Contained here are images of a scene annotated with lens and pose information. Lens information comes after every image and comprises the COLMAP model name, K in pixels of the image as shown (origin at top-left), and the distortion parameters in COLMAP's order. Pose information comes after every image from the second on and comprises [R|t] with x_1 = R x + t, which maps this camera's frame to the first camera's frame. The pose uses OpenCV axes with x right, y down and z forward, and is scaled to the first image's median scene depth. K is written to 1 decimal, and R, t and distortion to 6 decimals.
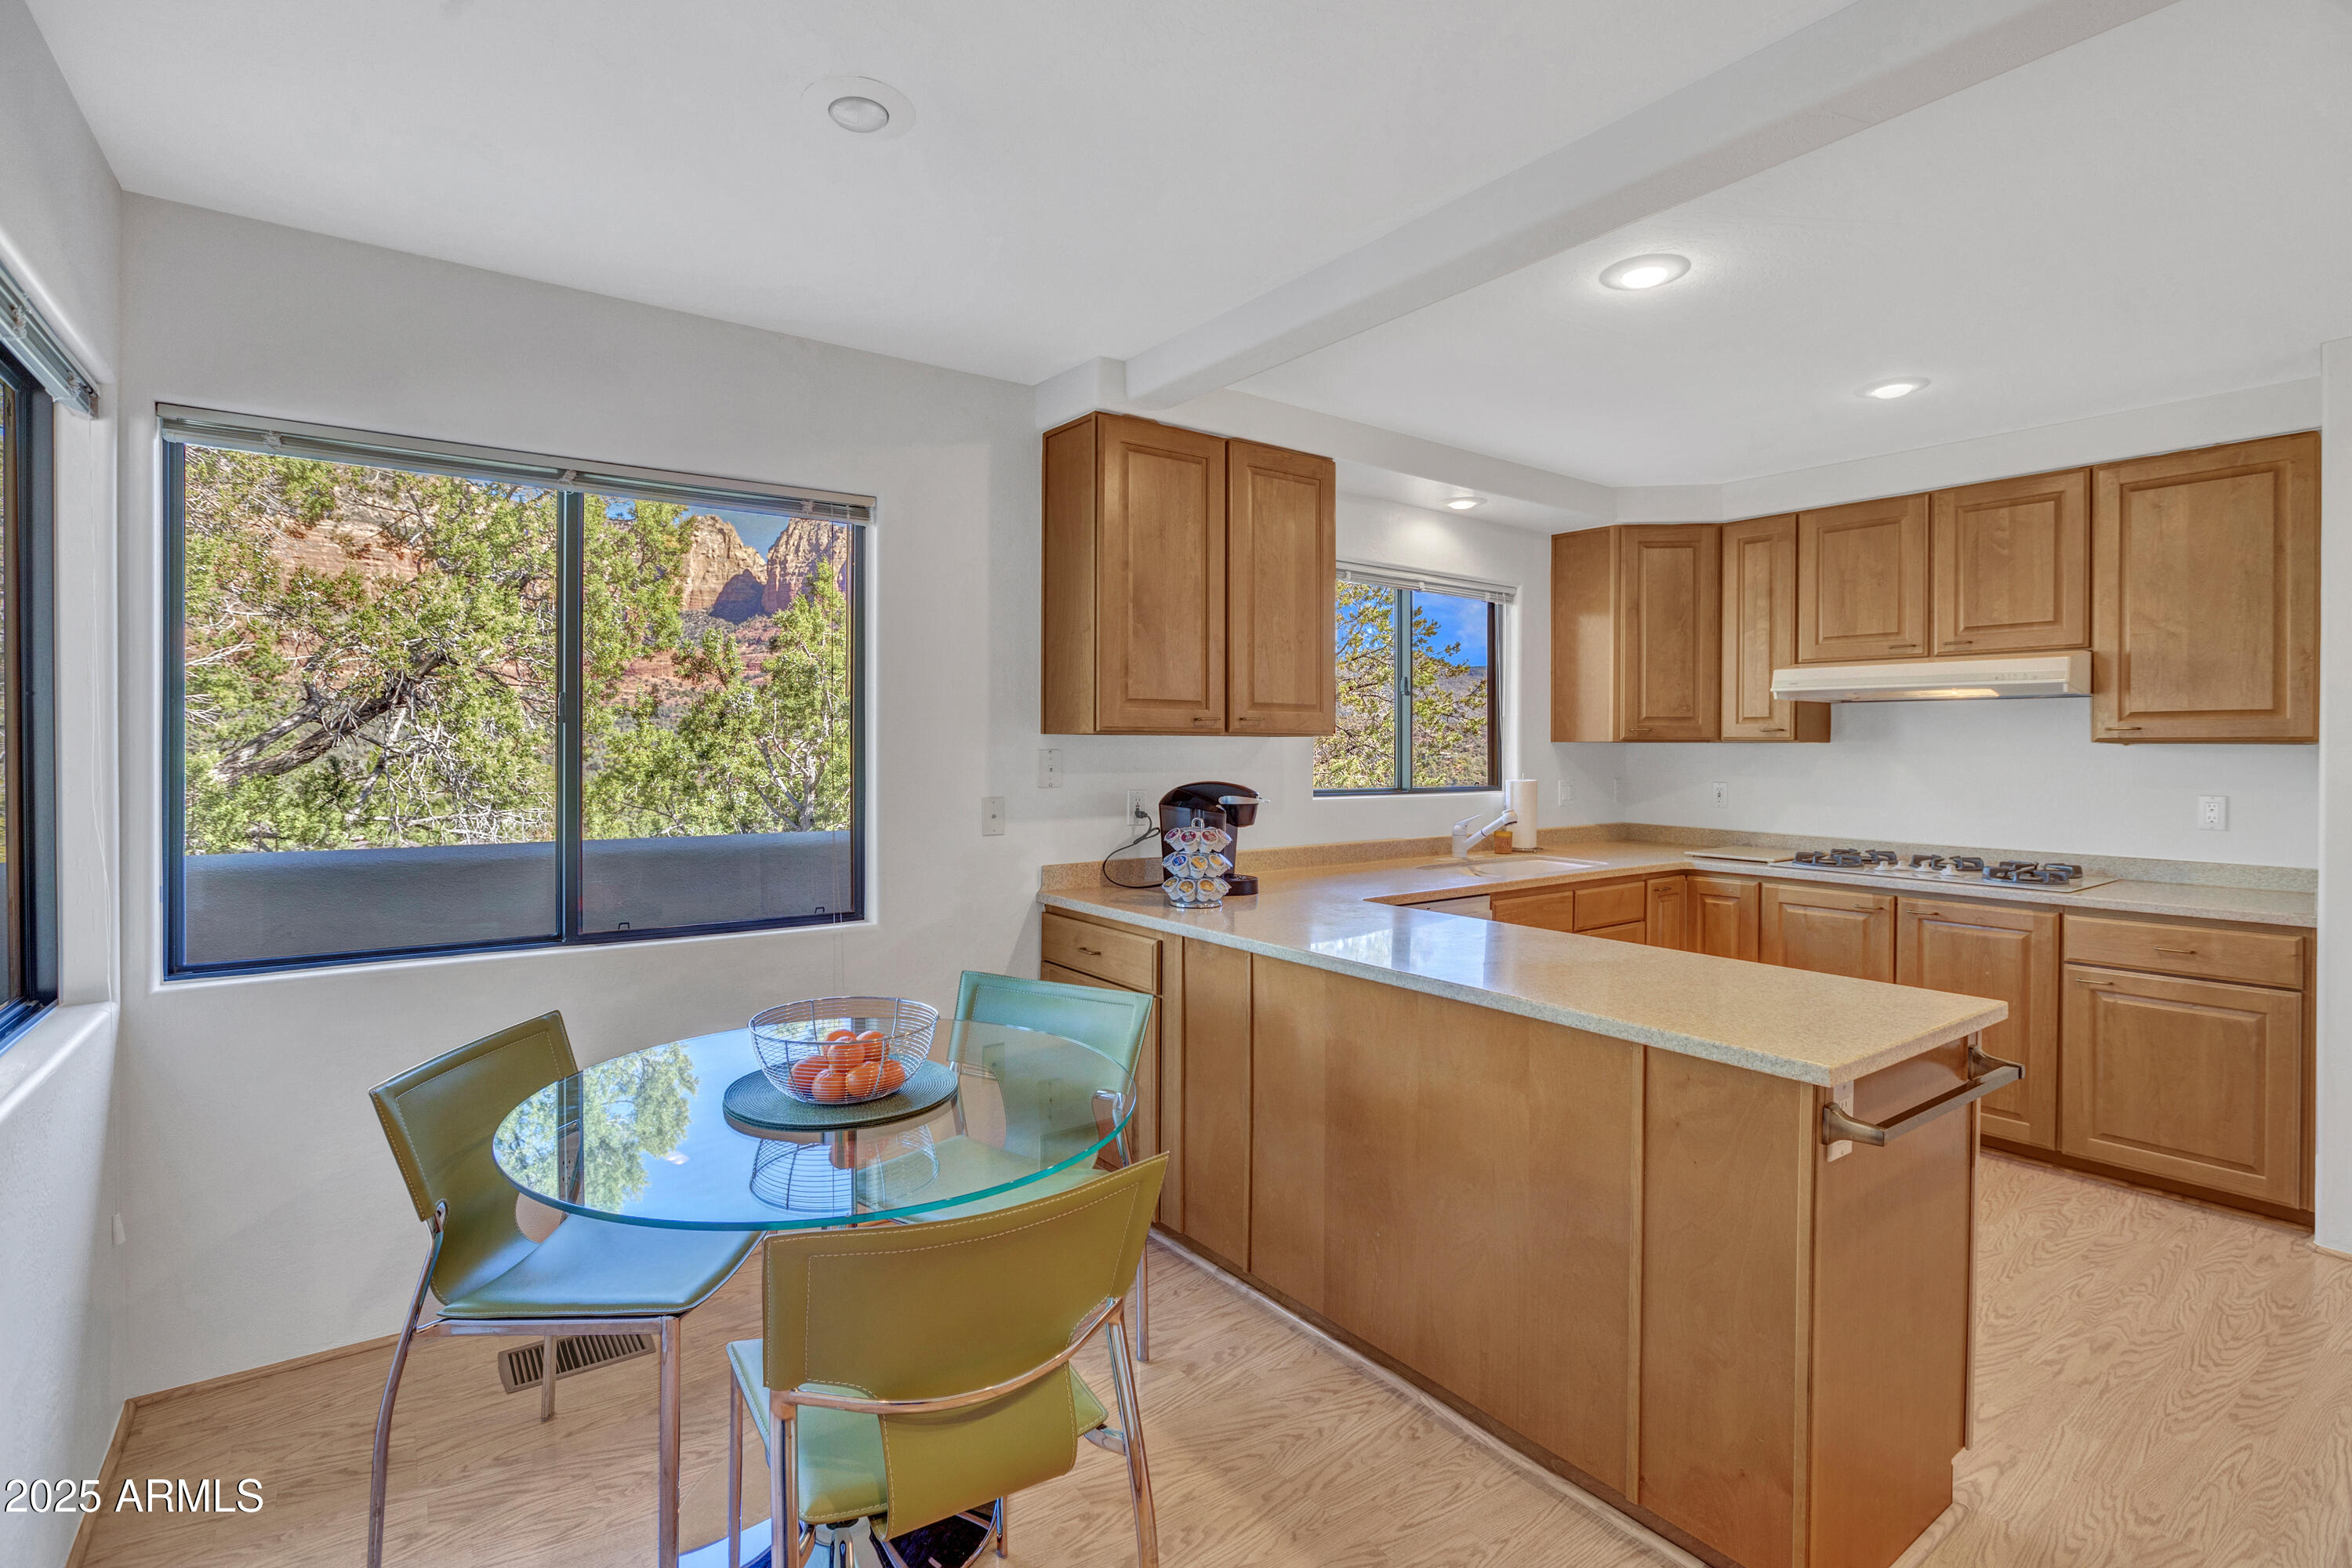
lens RADIAL K [[1111.1, 0, 1181.3], [0, 1111.1, 750.2], [0, 0, 1]] dist [-0.017432, -0.000390]
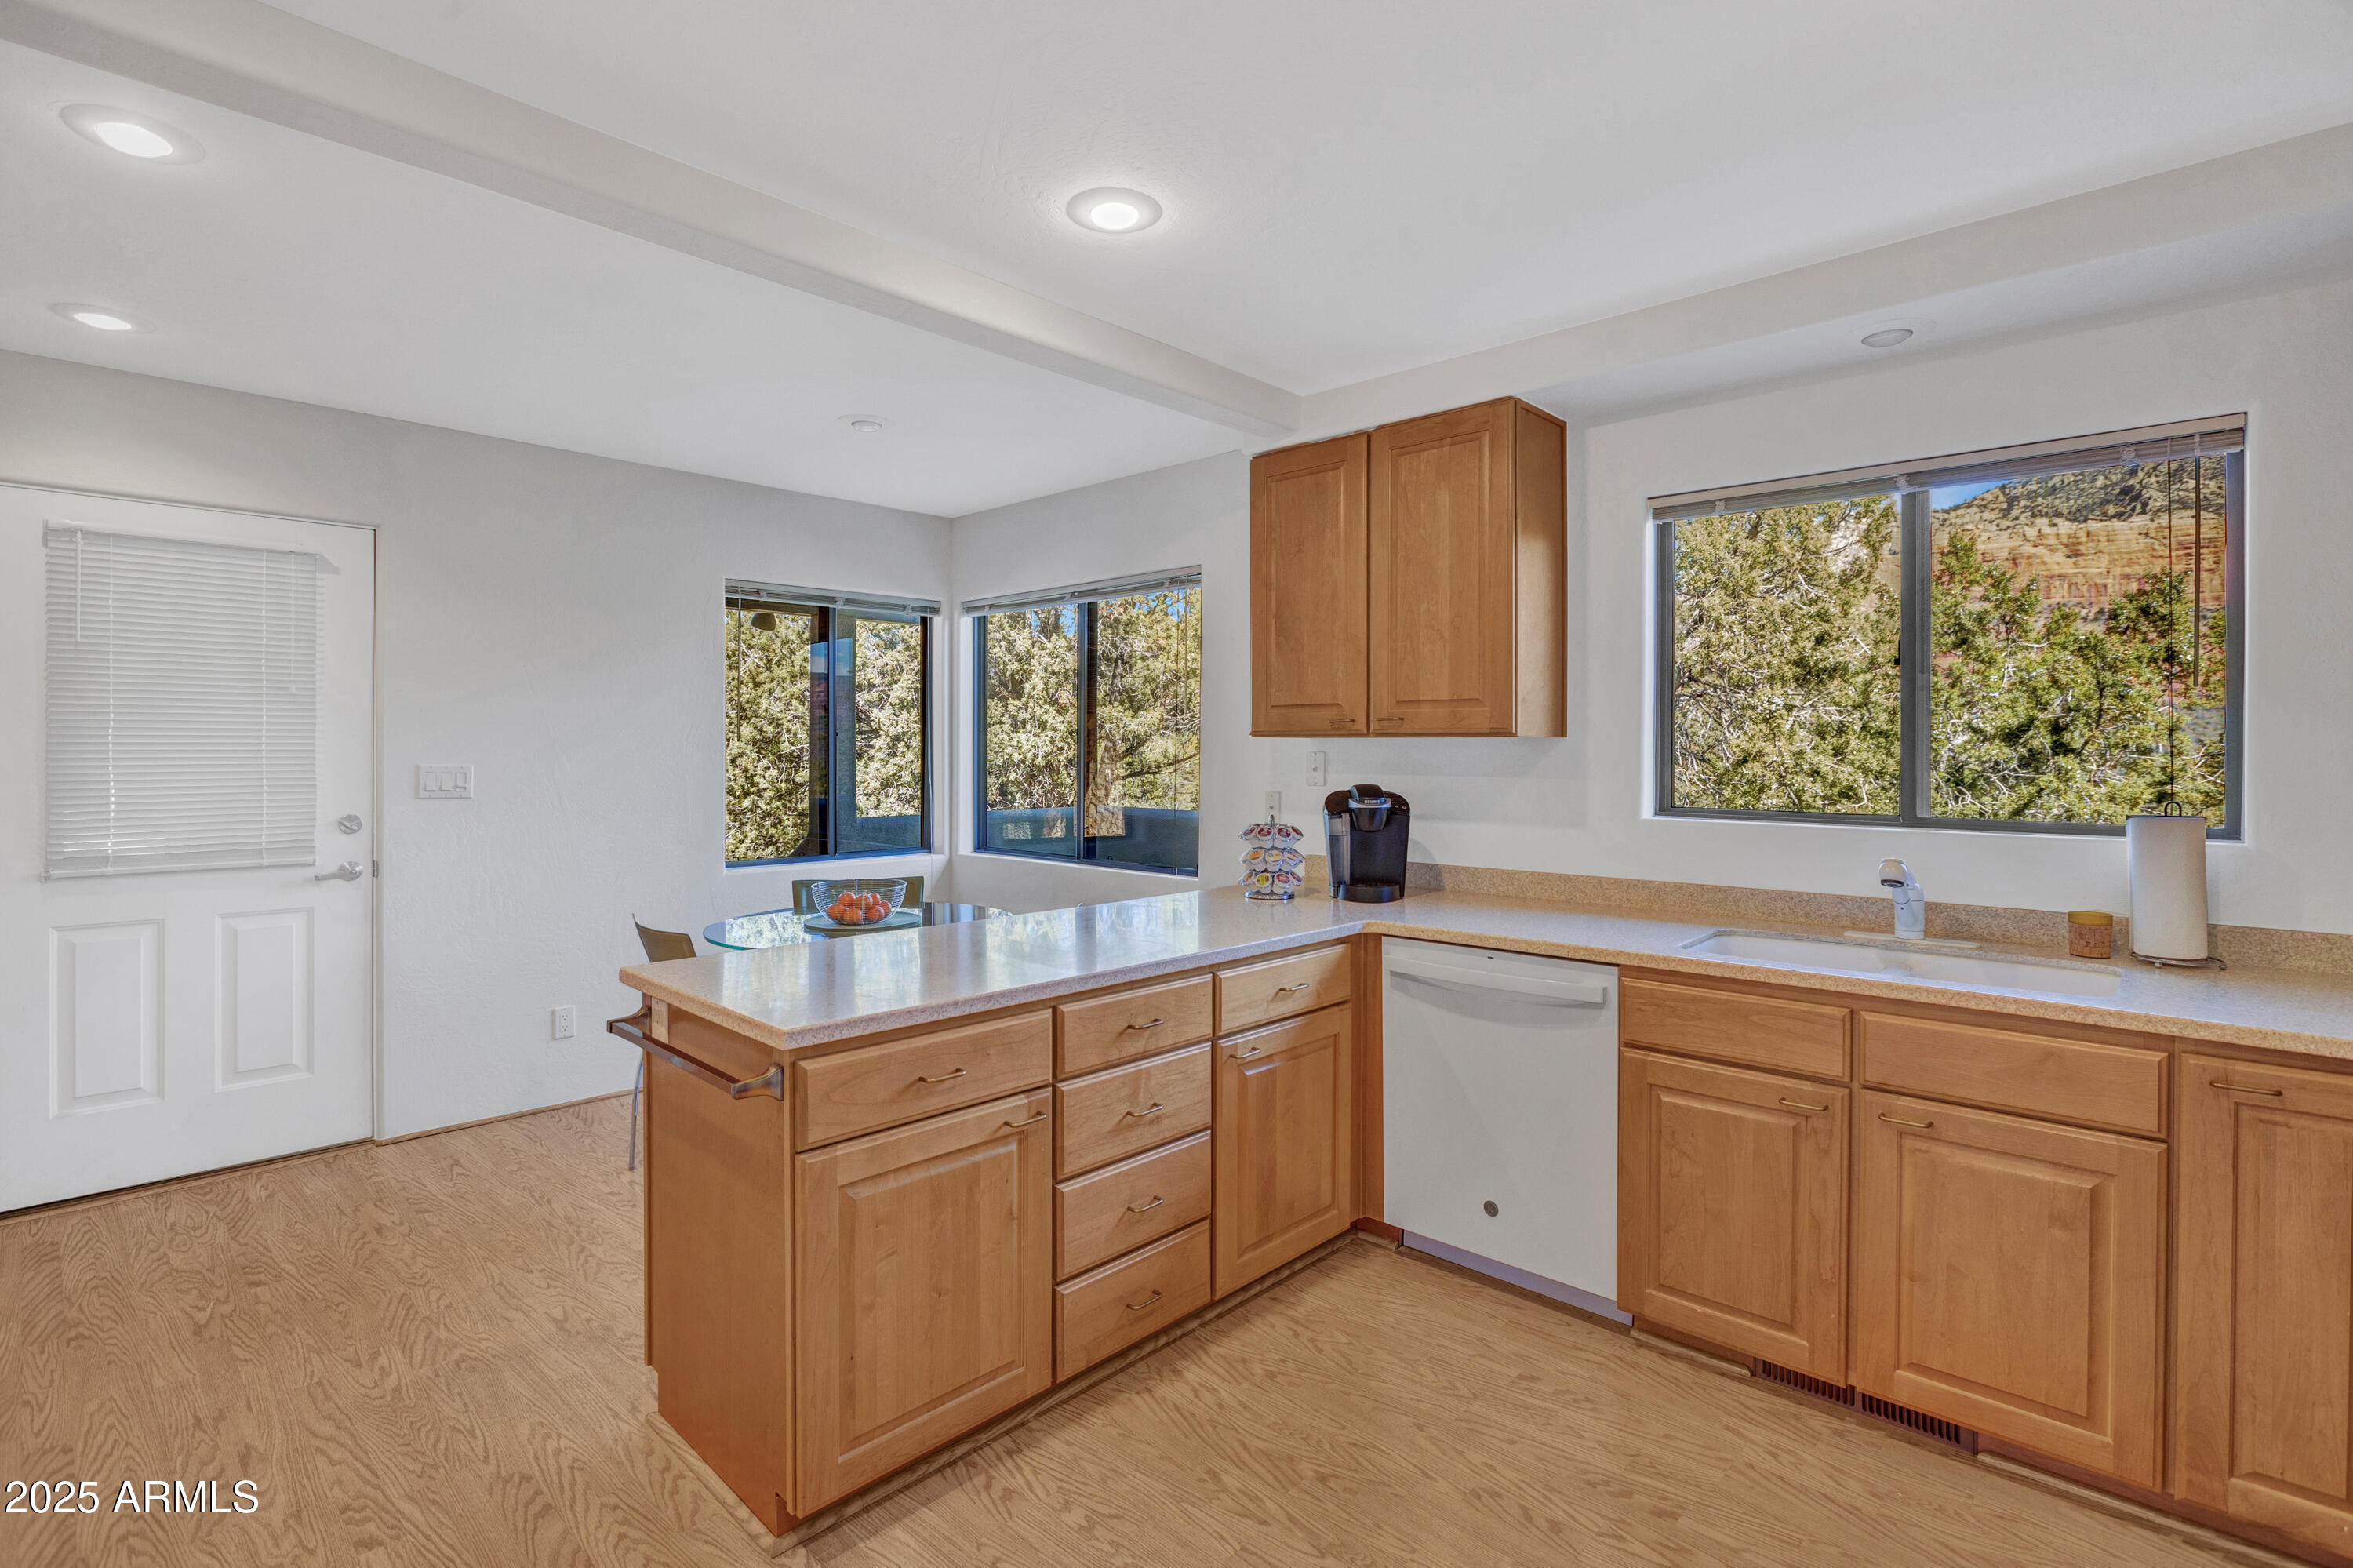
lens RADIAL K [[1096.9, 0, 1177.0], [0, 1096.9, 756.4], [0, 0, 1]] dist [-0.003739, -0.000291]
pose [[0.188560, 0.000636, -0.982061, 0.806939], [-0.006939, 0.999976, -0.000685, 0.004456], [0.982037, 0.006943, 0.188560, 0.559146]]
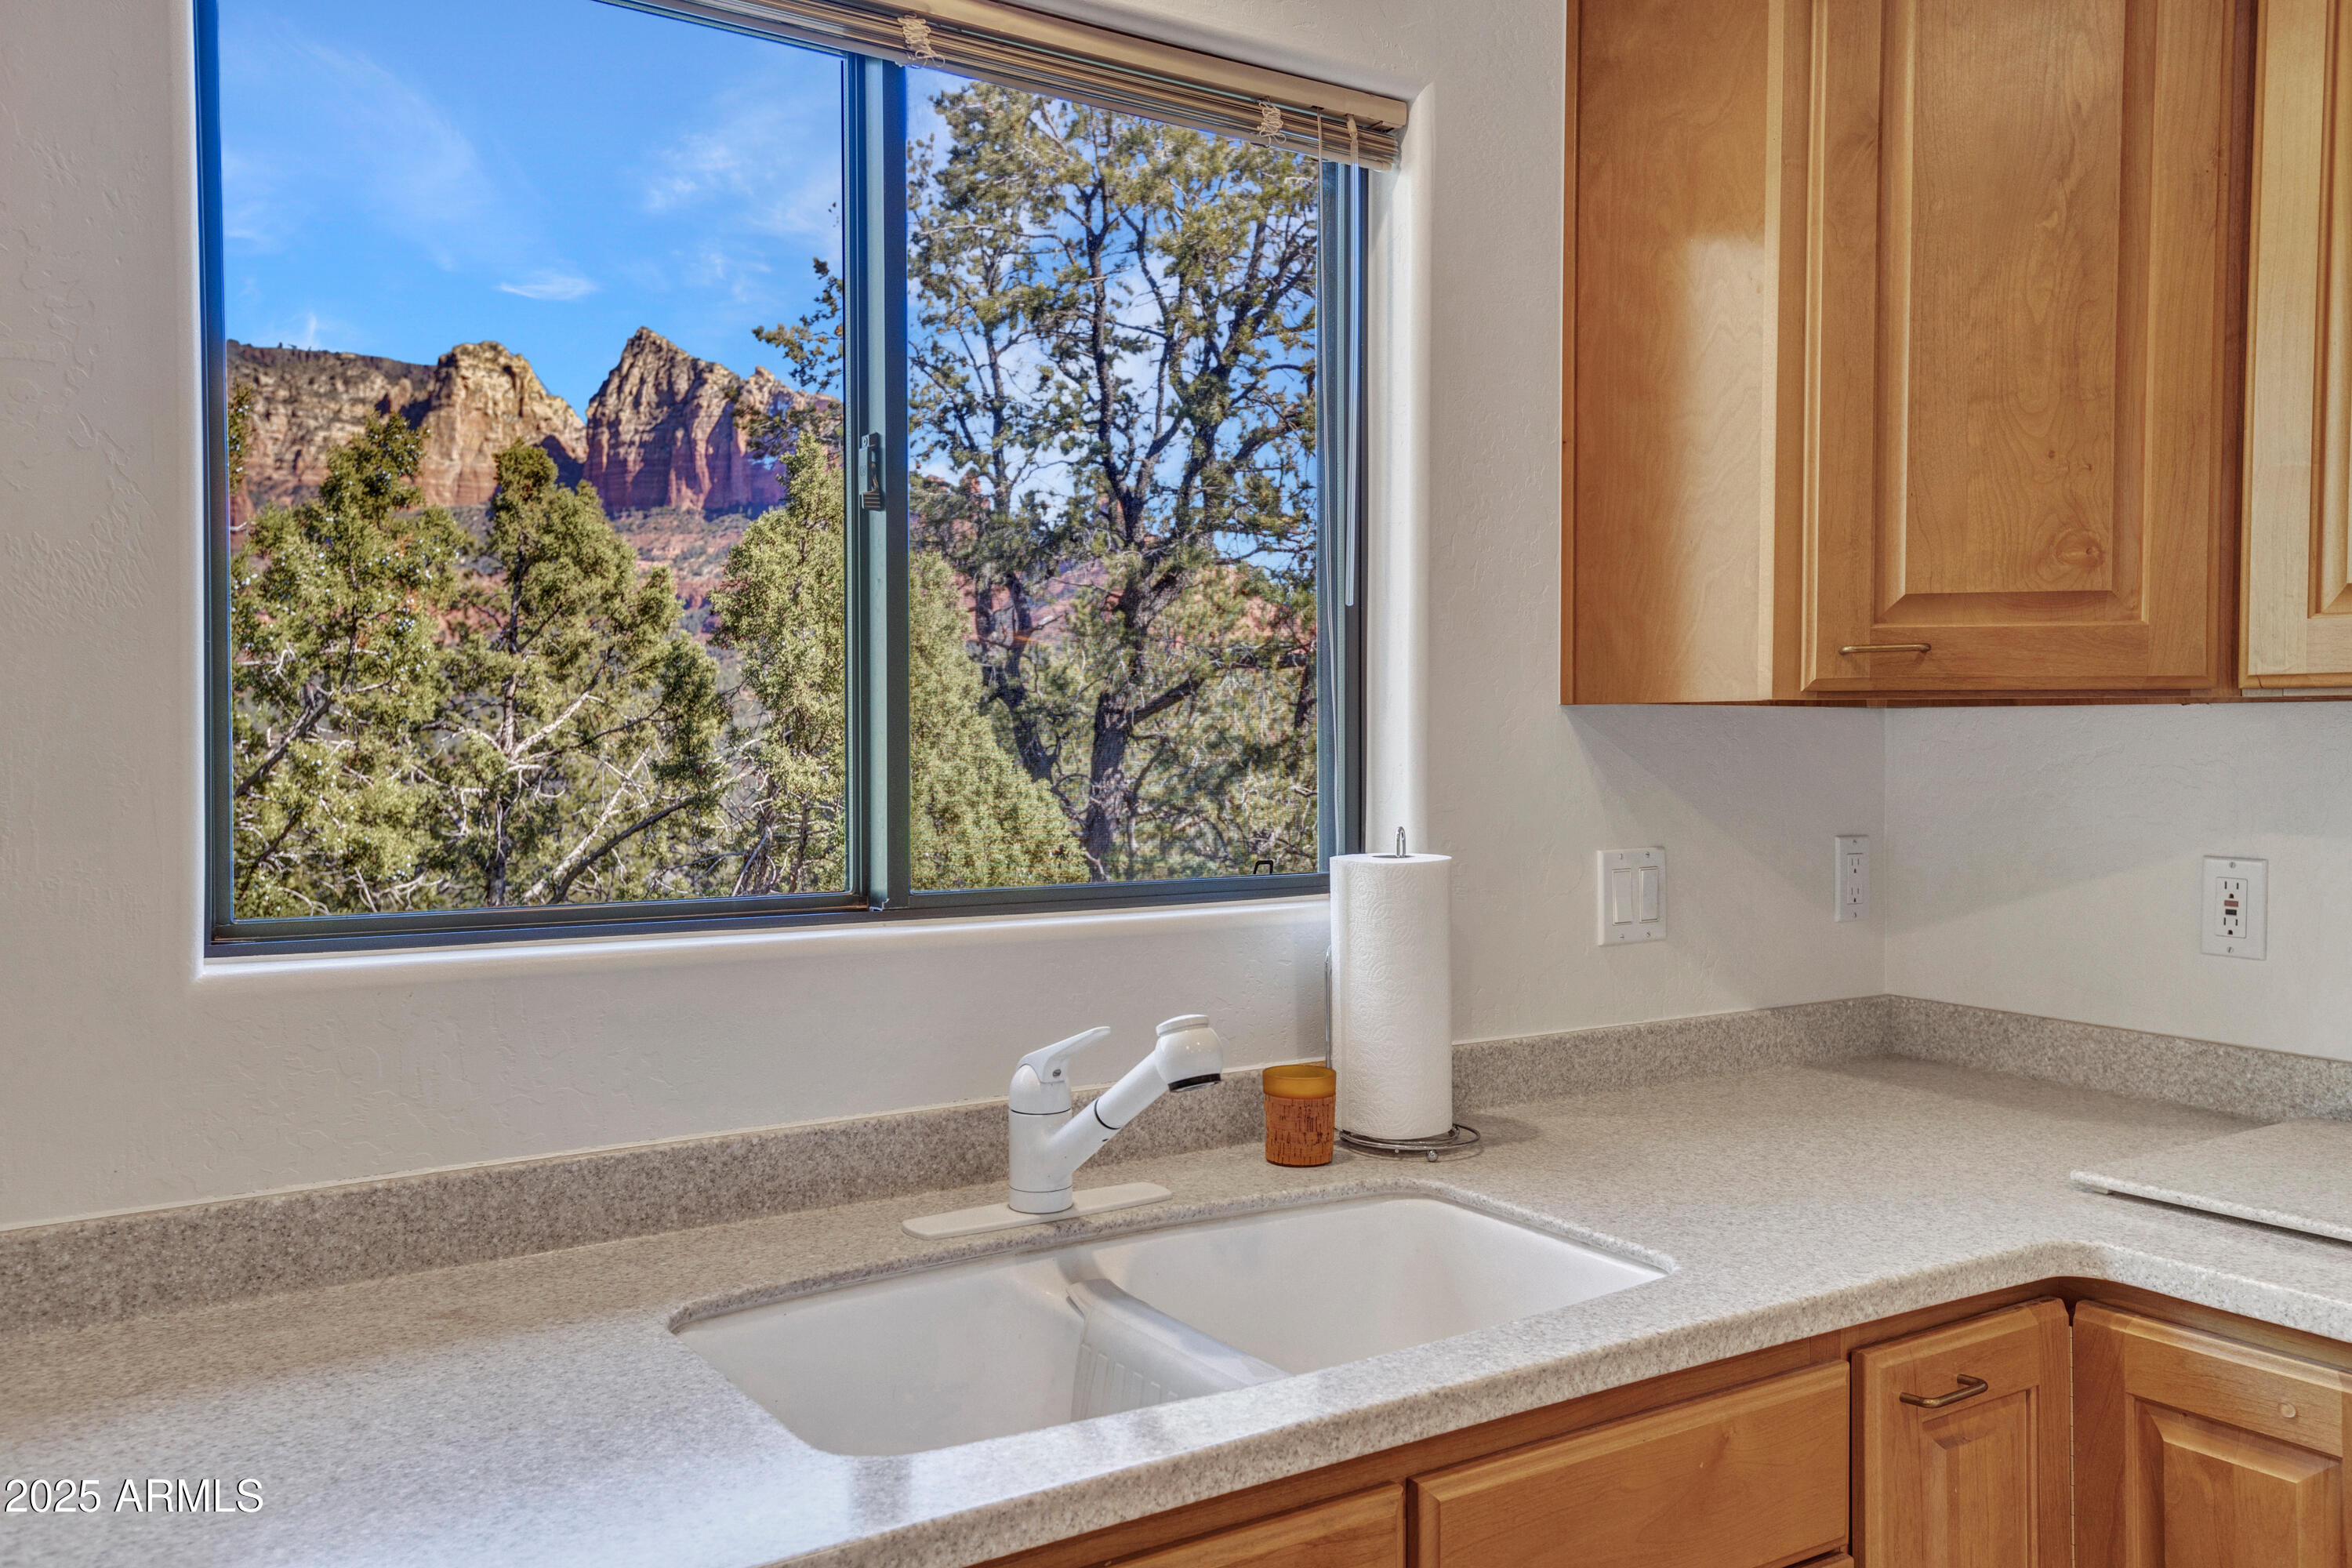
lens RADIAL K [[1876.5, 0, 1182.2], [0, 1876.5, 777.6], [0, 0, 1]] dist [0.054549, 0.002995]
pose [[0.998470, -0.003898, -0.055154, 0.328468], [0.004866, 0.999836, 0.017421, 0.001785], [0.055077, -0.017662, 0.998326, 0.668994]]
